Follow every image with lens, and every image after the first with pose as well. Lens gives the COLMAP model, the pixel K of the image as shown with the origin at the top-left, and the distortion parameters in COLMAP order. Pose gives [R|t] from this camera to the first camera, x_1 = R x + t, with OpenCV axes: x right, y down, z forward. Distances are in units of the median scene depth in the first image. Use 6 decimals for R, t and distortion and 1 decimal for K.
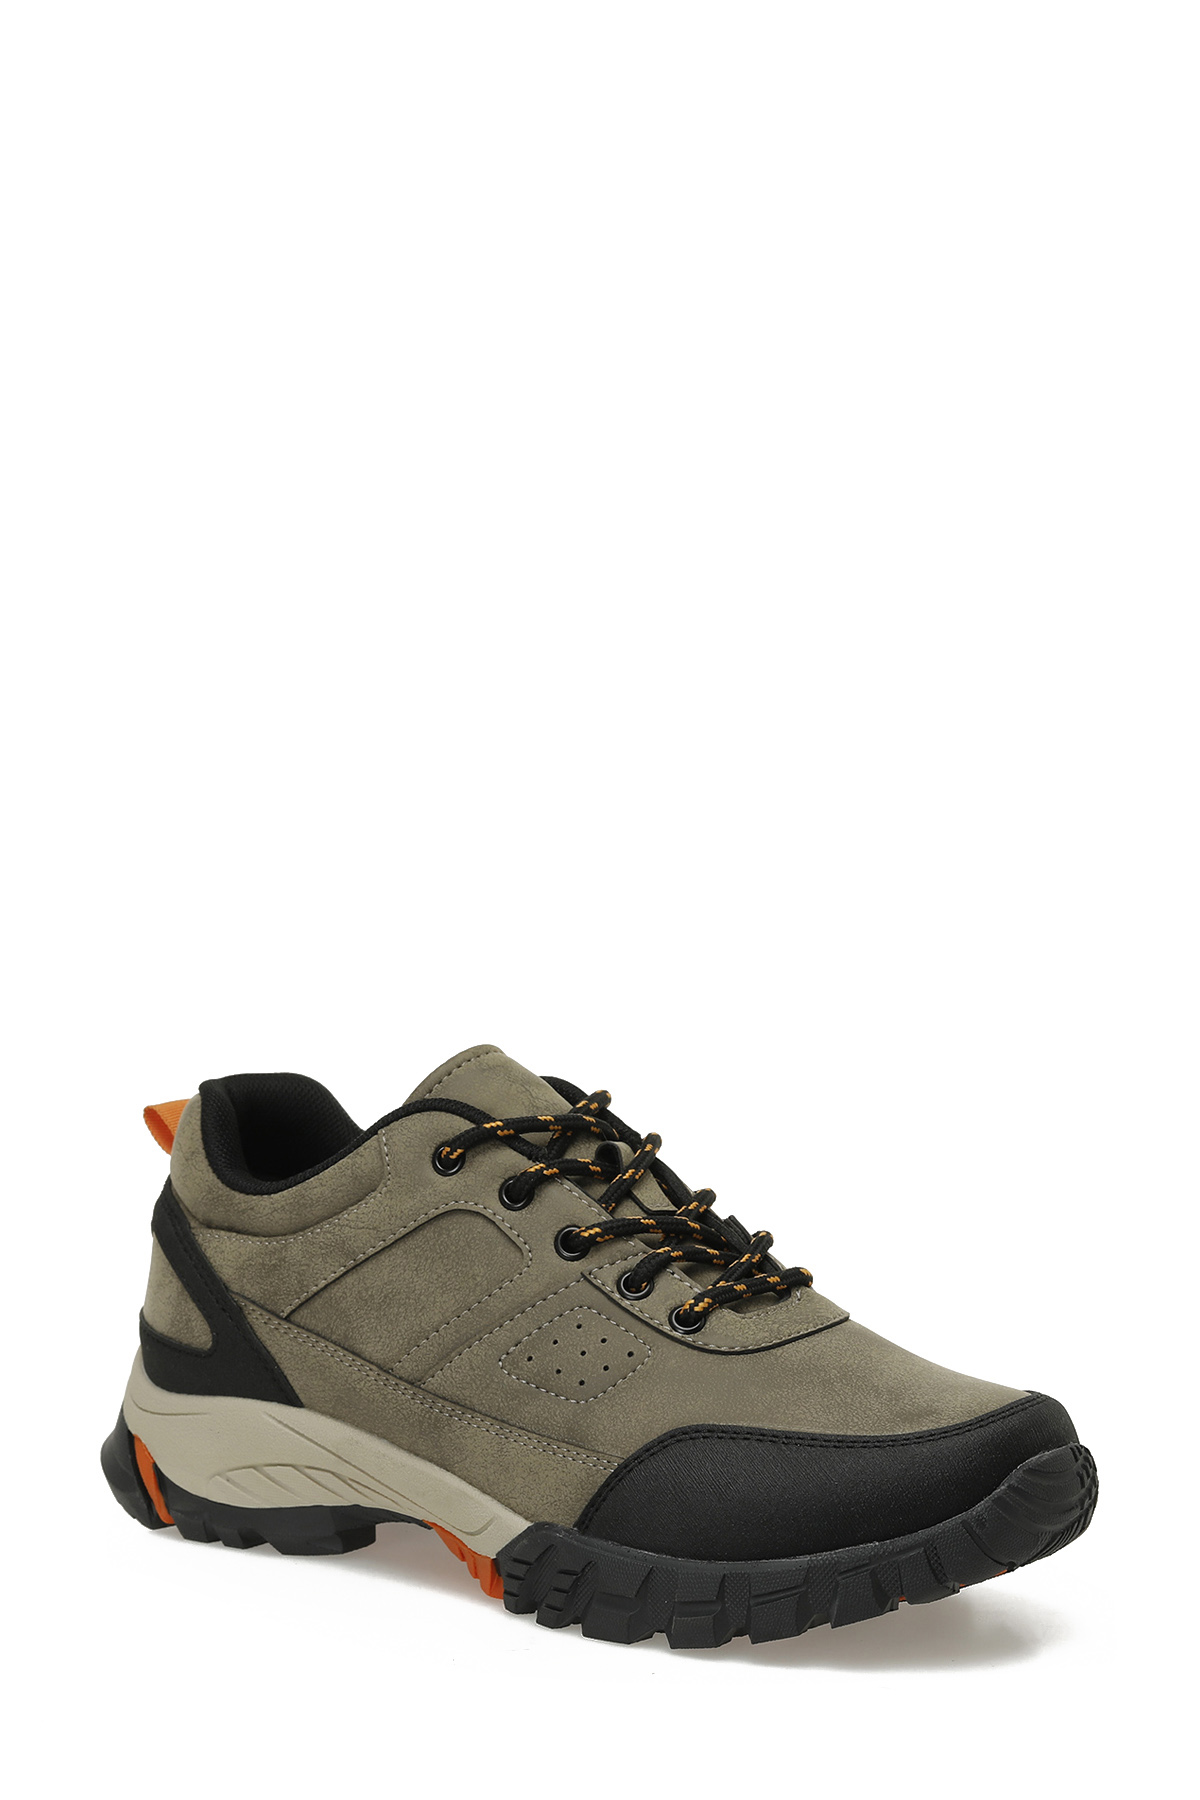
lens RADIAL K [[5070.4, 0, 600.0], [0, 5070.4, 899.9], [0, 0, 1]] dist [-0.088205, 0.000000]
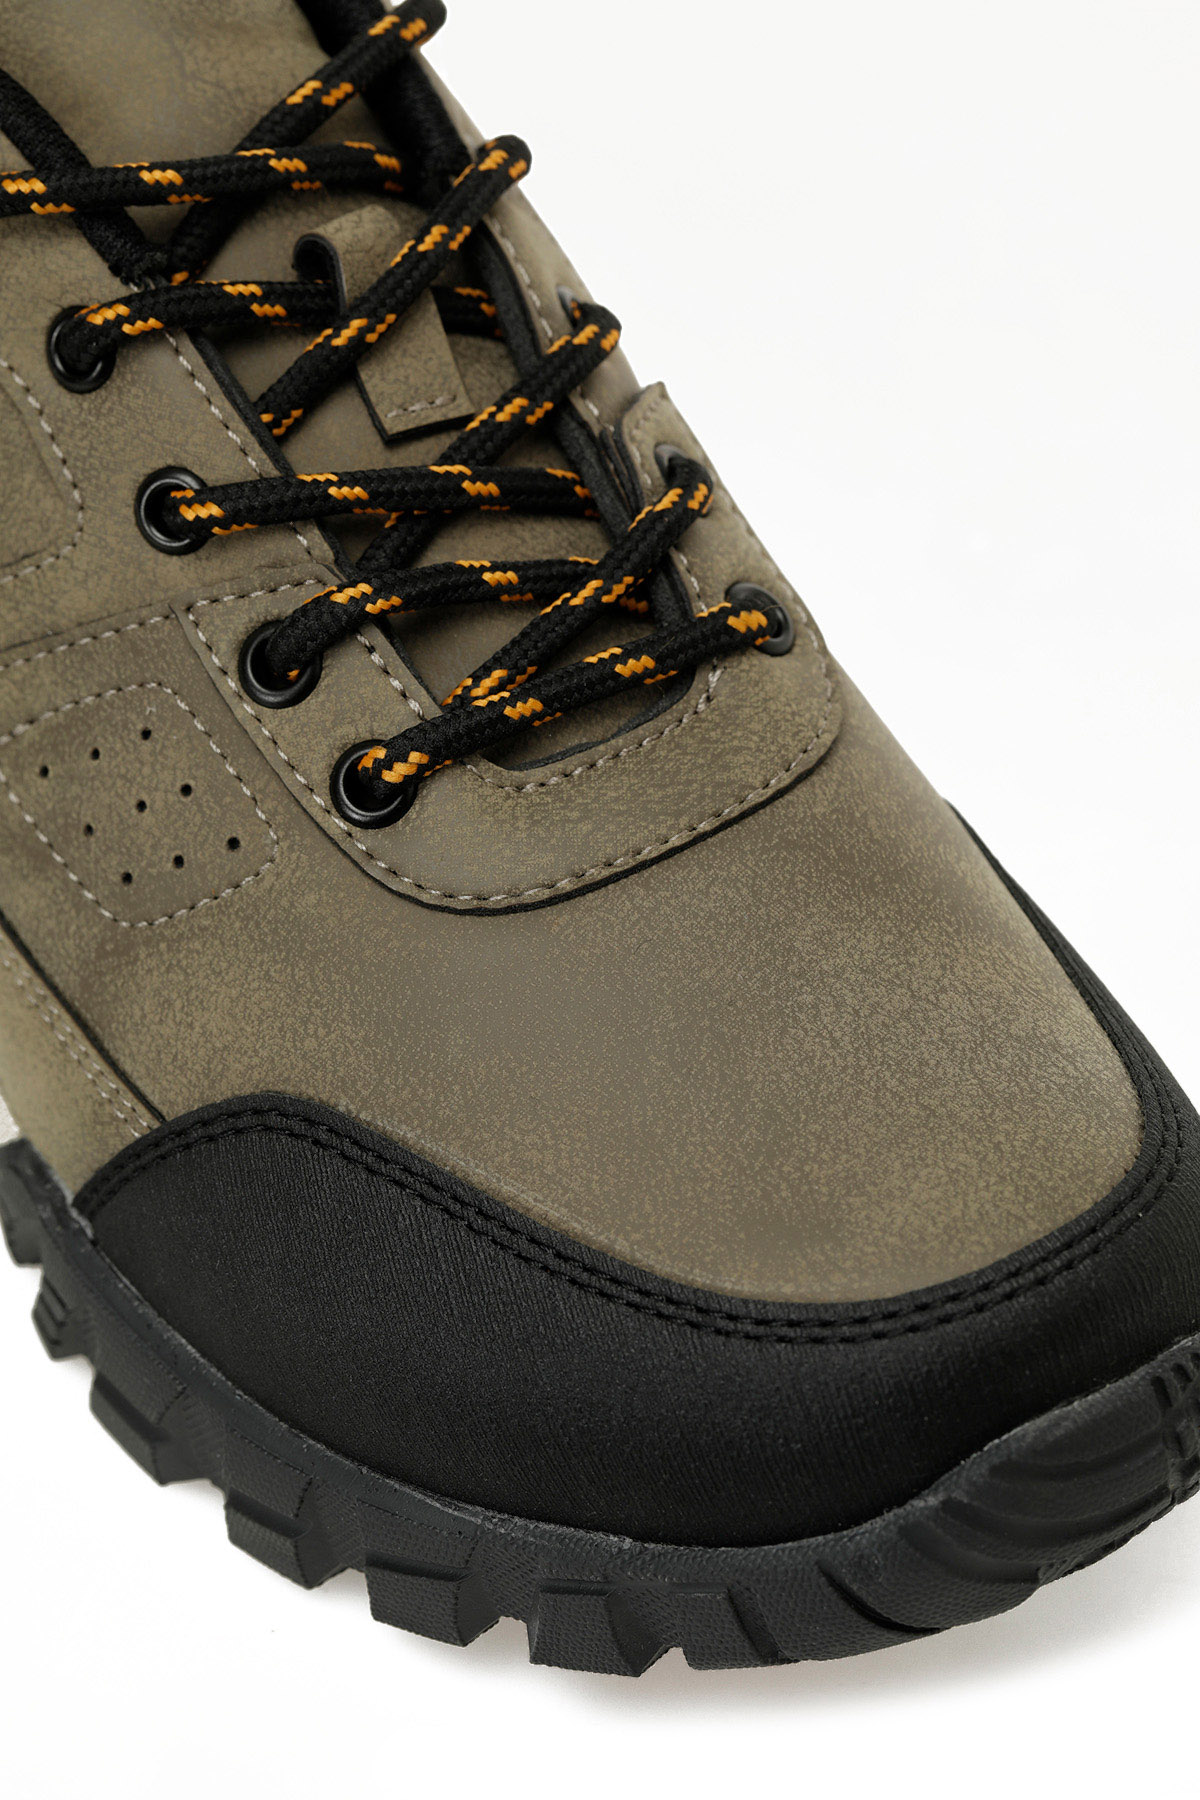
lens RADIAL K [[5070.4, 0, 599.9], [0, 5070.4, 900.9], [0, 0, 1]] dist [-0.088205, 0.000000]
pose [[0.954630, 0.190279, -0.229074, 0.131502], [-0.035764, 0.836925, 0.546147, -0.136461], [0.295638, -0.513176, 0.805759, 0.662365]]
